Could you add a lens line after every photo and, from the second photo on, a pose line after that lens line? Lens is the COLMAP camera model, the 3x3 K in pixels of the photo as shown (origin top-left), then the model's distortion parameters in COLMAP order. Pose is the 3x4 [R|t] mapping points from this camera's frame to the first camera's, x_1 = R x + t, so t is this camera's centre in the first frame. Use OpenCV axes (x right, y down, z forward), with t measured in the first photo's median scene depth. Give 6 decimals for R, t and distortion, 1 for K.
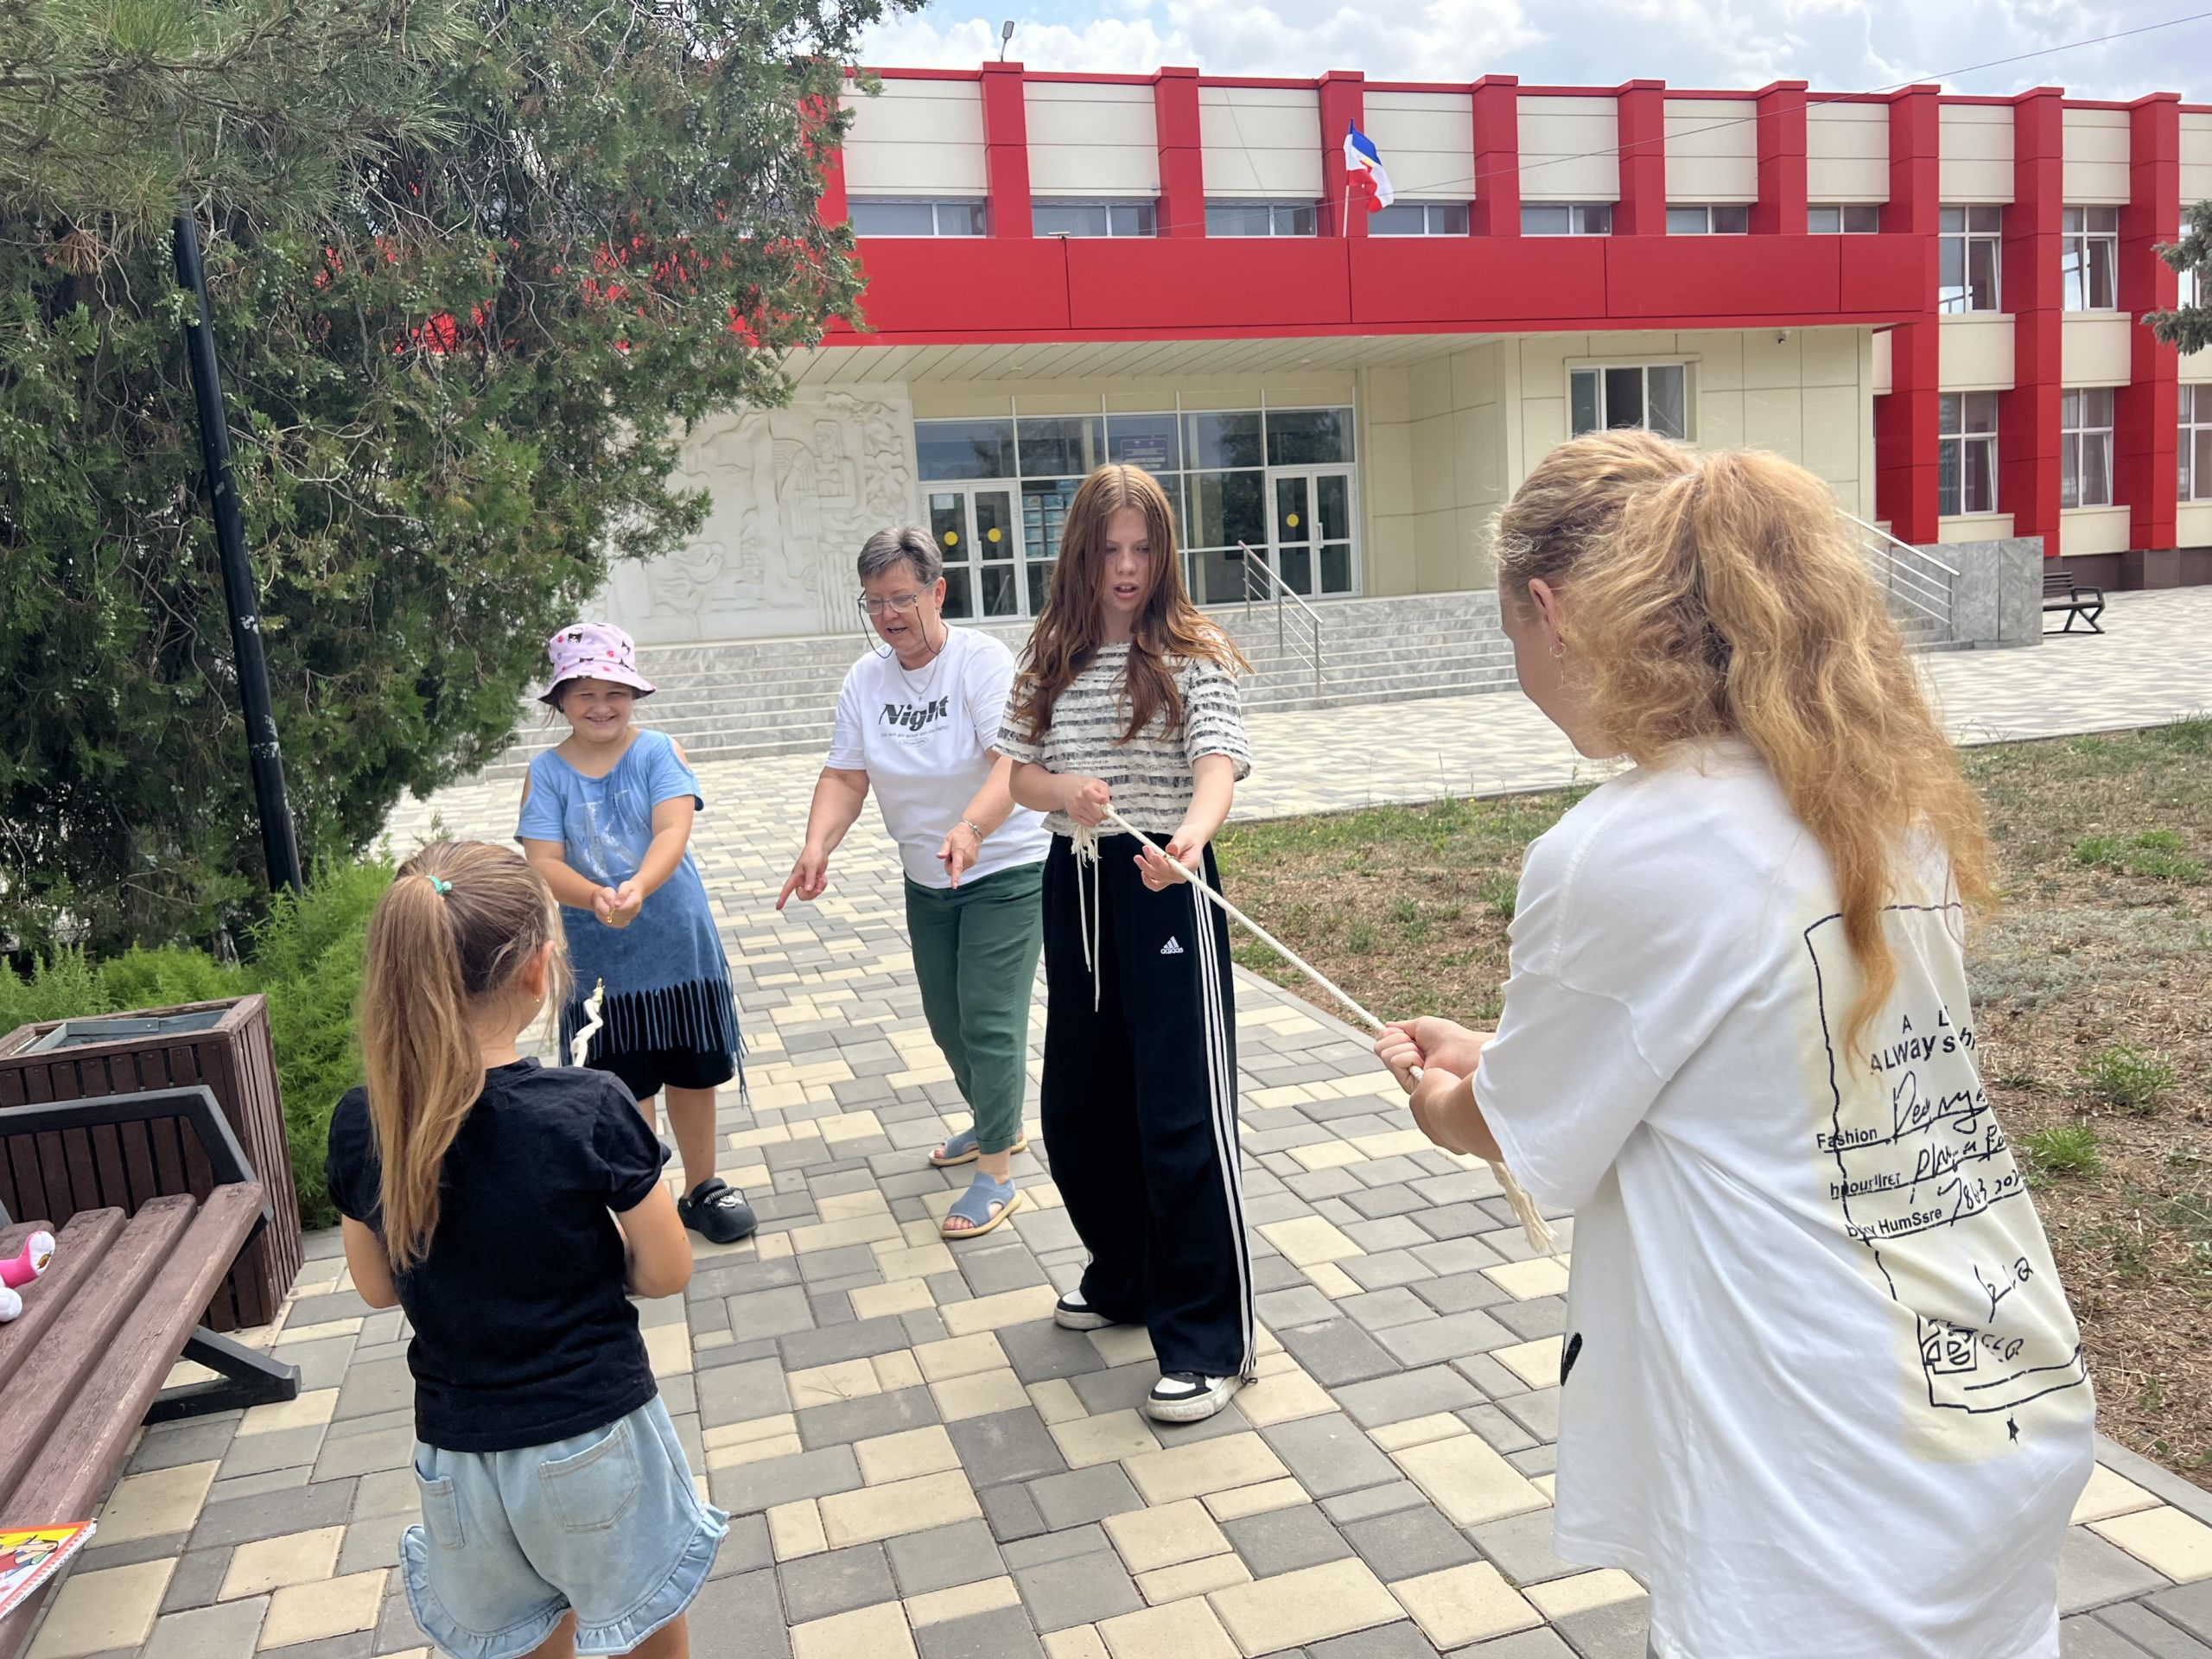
lens RADIAL K [[1699.2, 0, 1110.5], [0, 1699.2, 828.7], [0, 0, 1]] dist [0.075897, -0.112635]
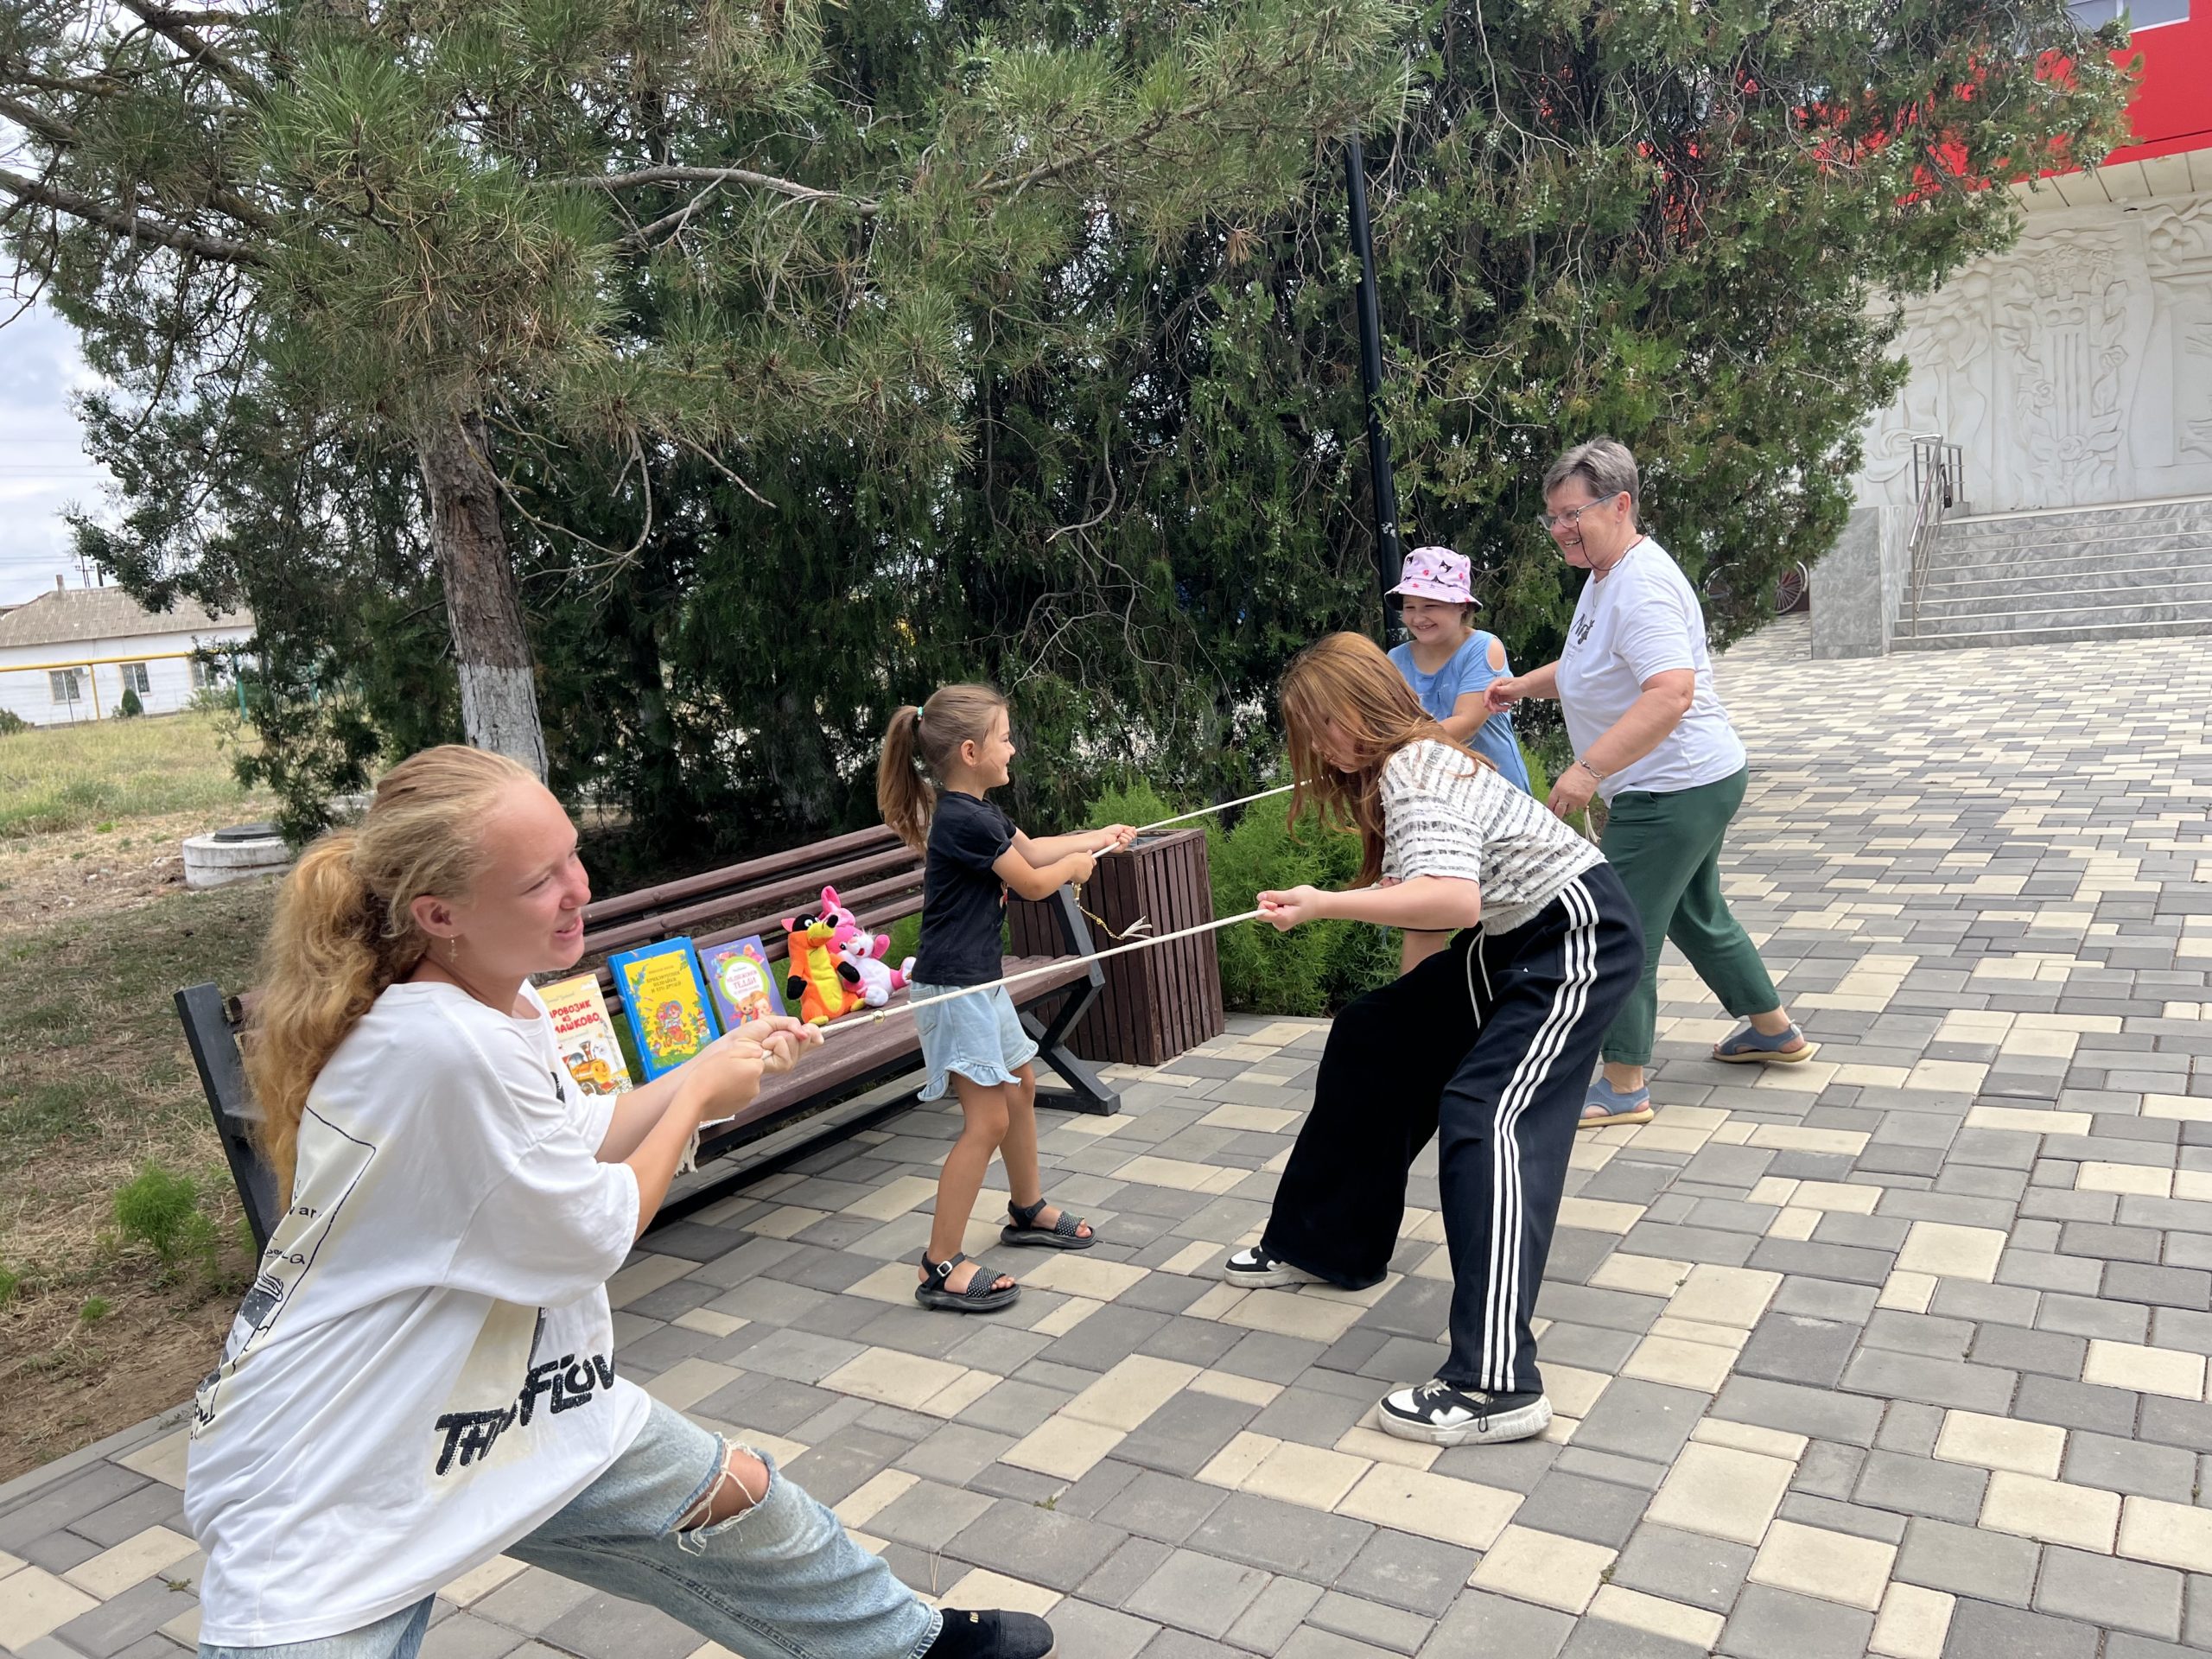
lens RADIAL K [[1684.4, 0, 1093.5], [0, 1684.4, 841.6], [0, 0, 1]] dist [0.057188, -0.061057]
pose [[0.627530, 0.122695, -0.768864, 0.256967], [-0.051030, 0.991863, 0.116632, -0.023372], [0.776919, -0.033955, 0.628685, 0.065481]]
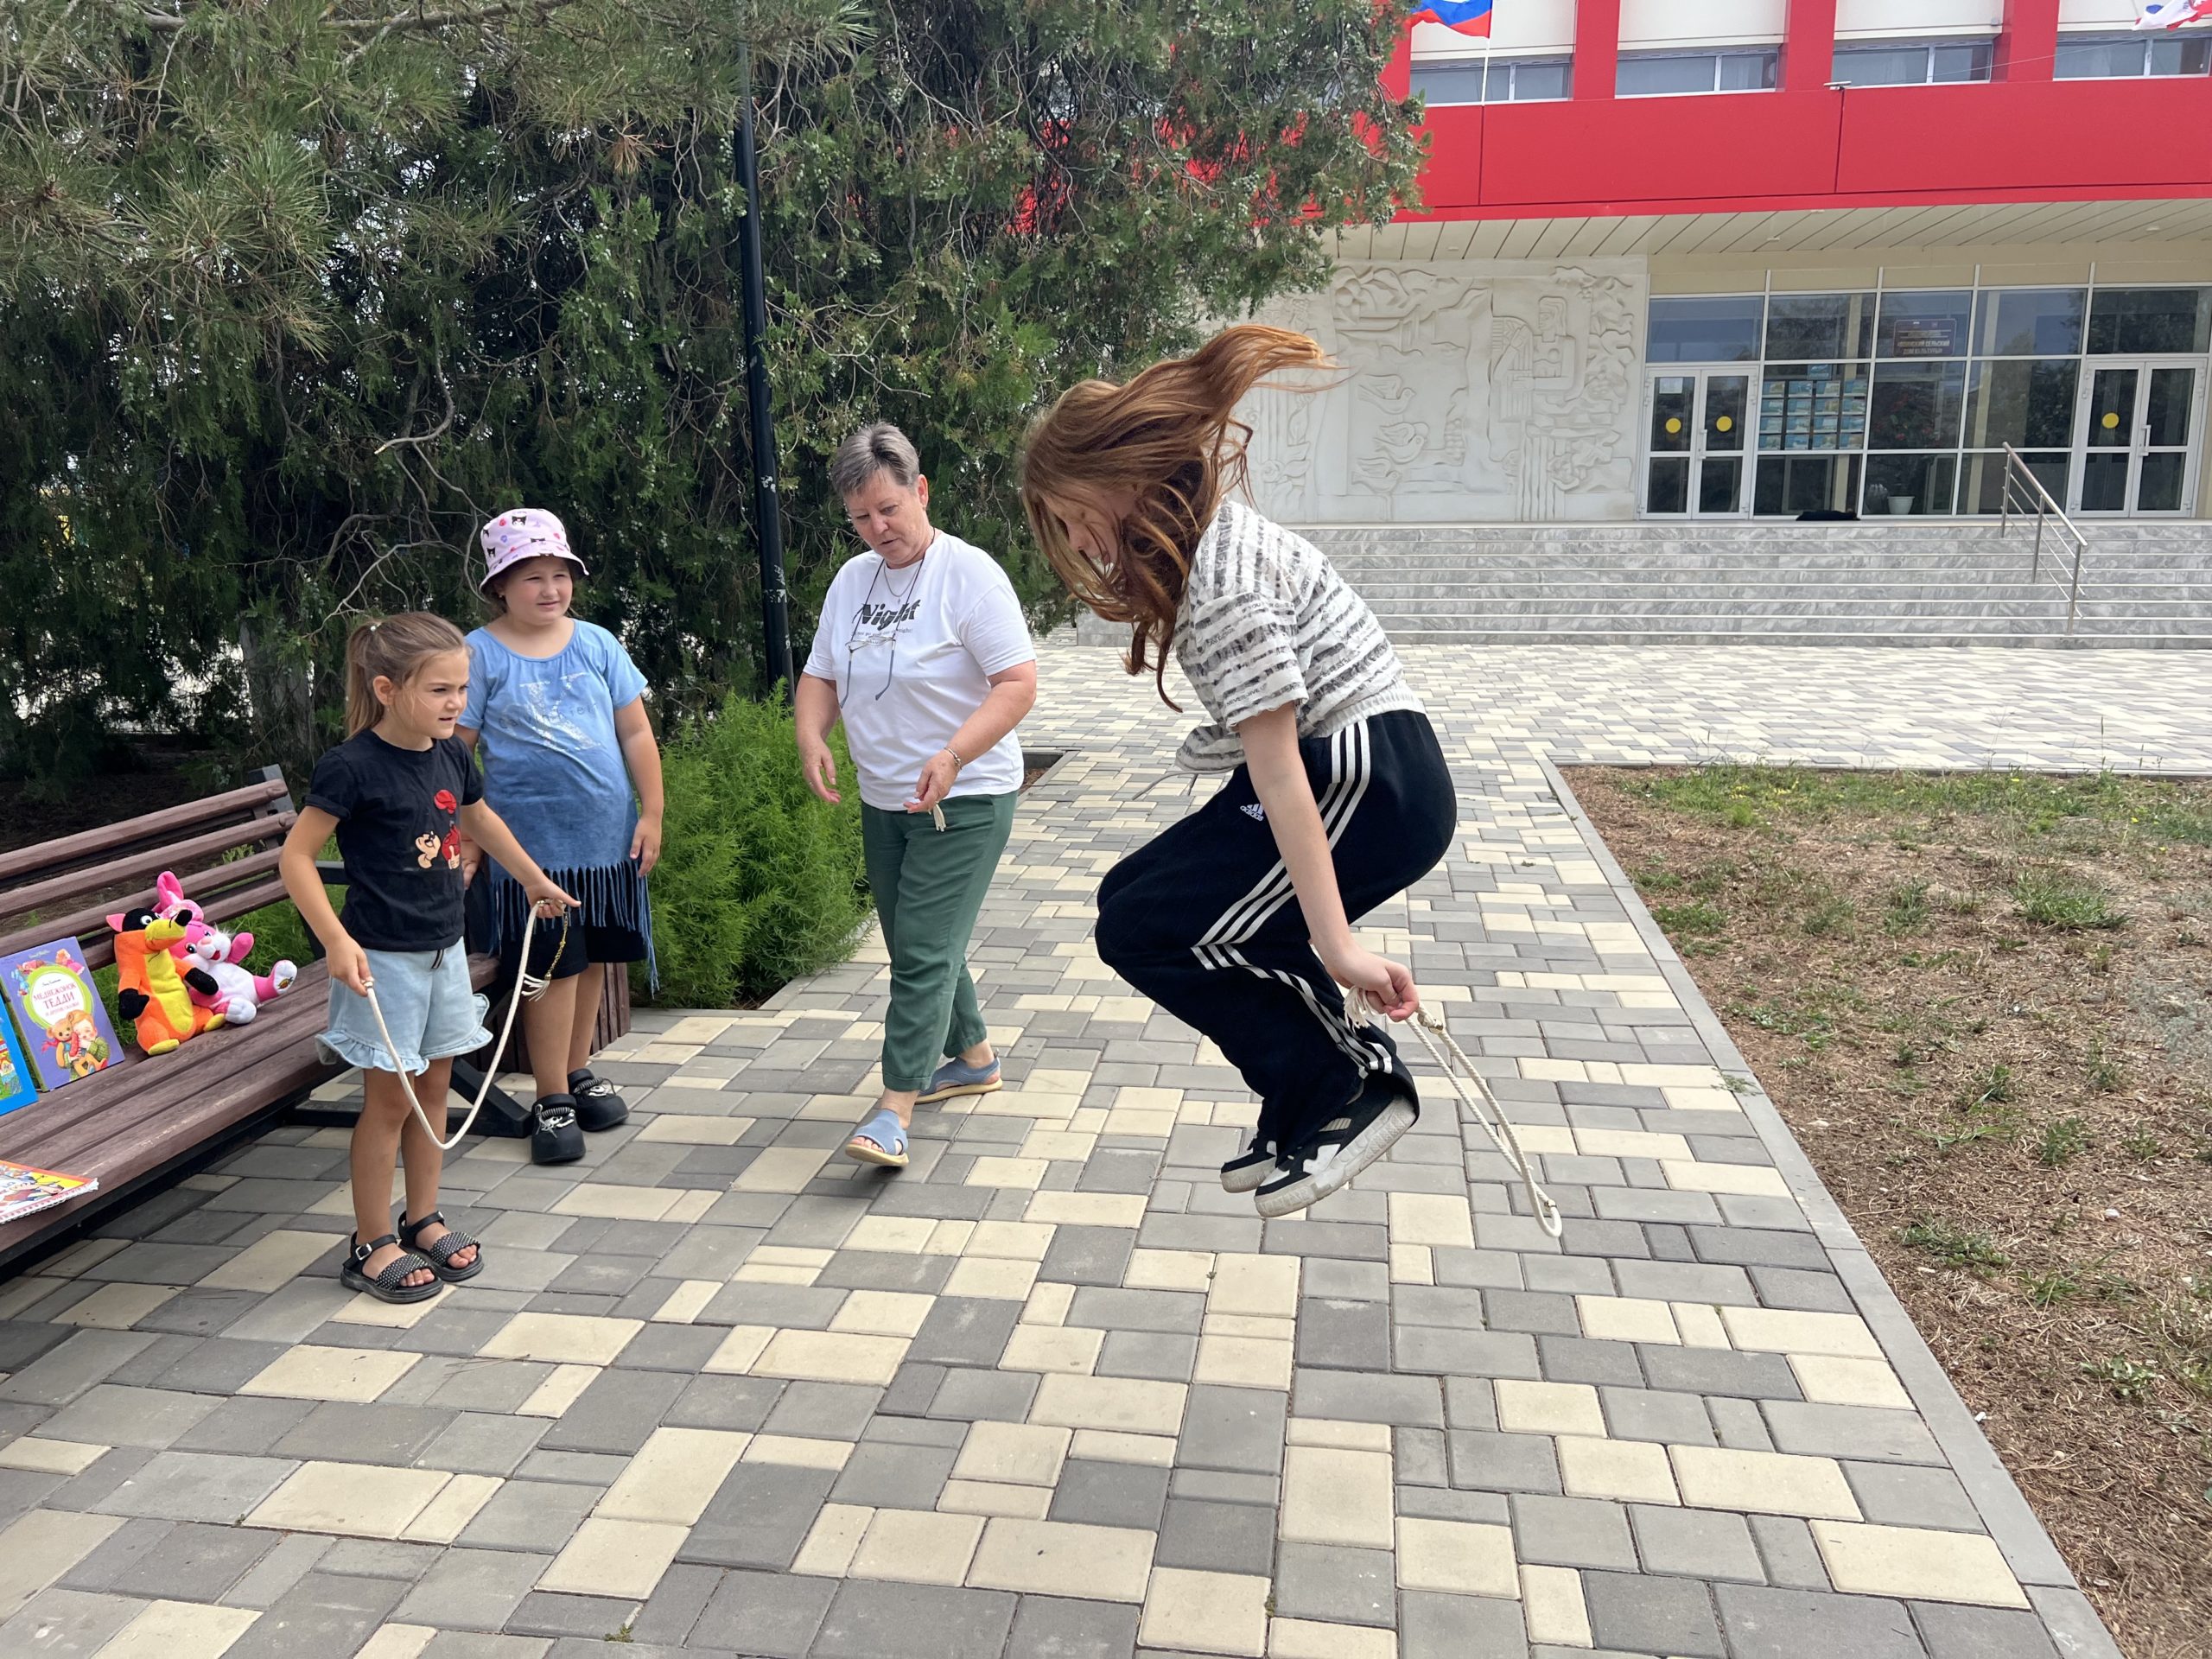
lens RADIAL K [[1704.9, 0, 1081.4], [0, 1704.9, 828.5], [0, 0, 1]] dist [0.056317, -0.070746]
pose [[0.893432, 0.142481, -0.426004, 0.166447], [-0.113216, 0.989171, 0.093398, -0.018120], [0.434698, -0.035215, 0.899888, 0.047174]]
